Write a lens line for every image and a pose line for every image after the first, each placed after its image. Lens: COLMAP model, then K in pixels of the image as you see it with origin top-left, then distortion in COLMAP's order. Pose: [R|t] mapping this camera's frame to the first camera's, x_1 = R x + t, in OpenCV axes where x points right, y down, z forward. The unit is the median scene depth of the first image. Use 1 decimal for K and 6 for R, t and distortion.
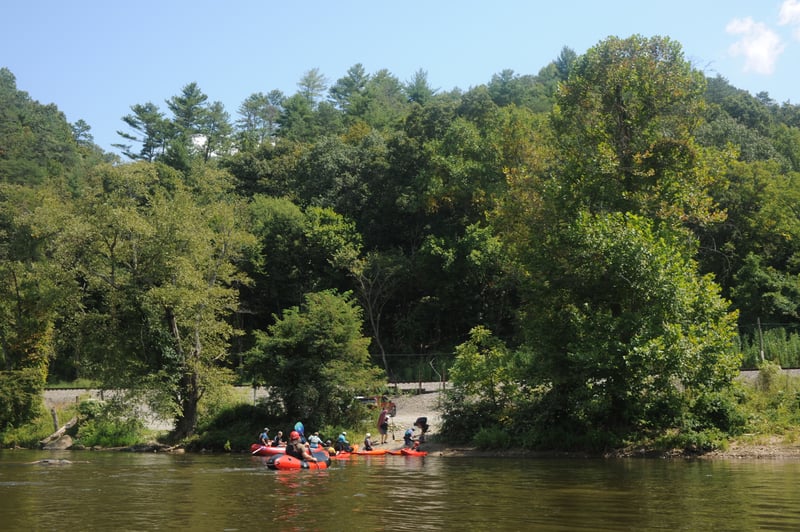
lens RADIAL K [[815.9, 0, 400.0], [0, 815.9, 266.0], [0, 0, 1]] dist [-0.087523, 0.109274]
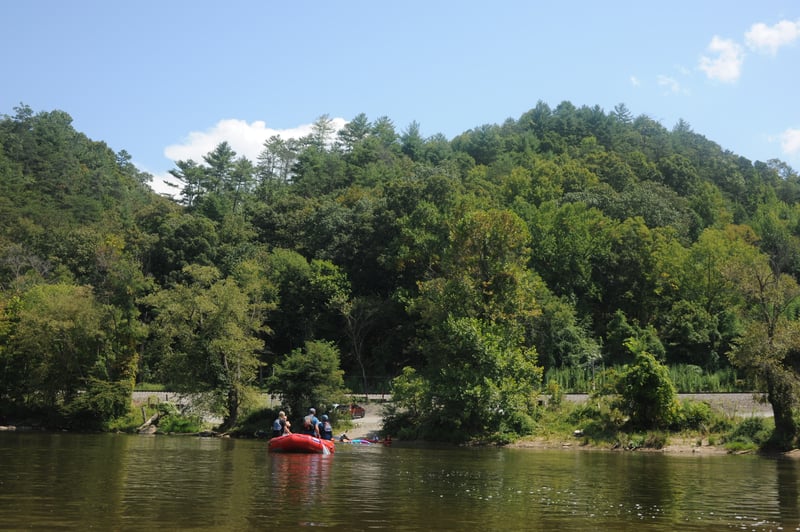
lens RADIAL K [[815.9, 0, 400.0], [0, 815.9, 266.0], [0, 0, 1]] dist [-0.087523, 0.109274]
pose [[0.999616, 0.022093, -0.016705, 0.075179], [-0.021950, 0.999722, 0.008664, -0.105512], [0.016891, -0.008294, 0.999823, -0.481304]]
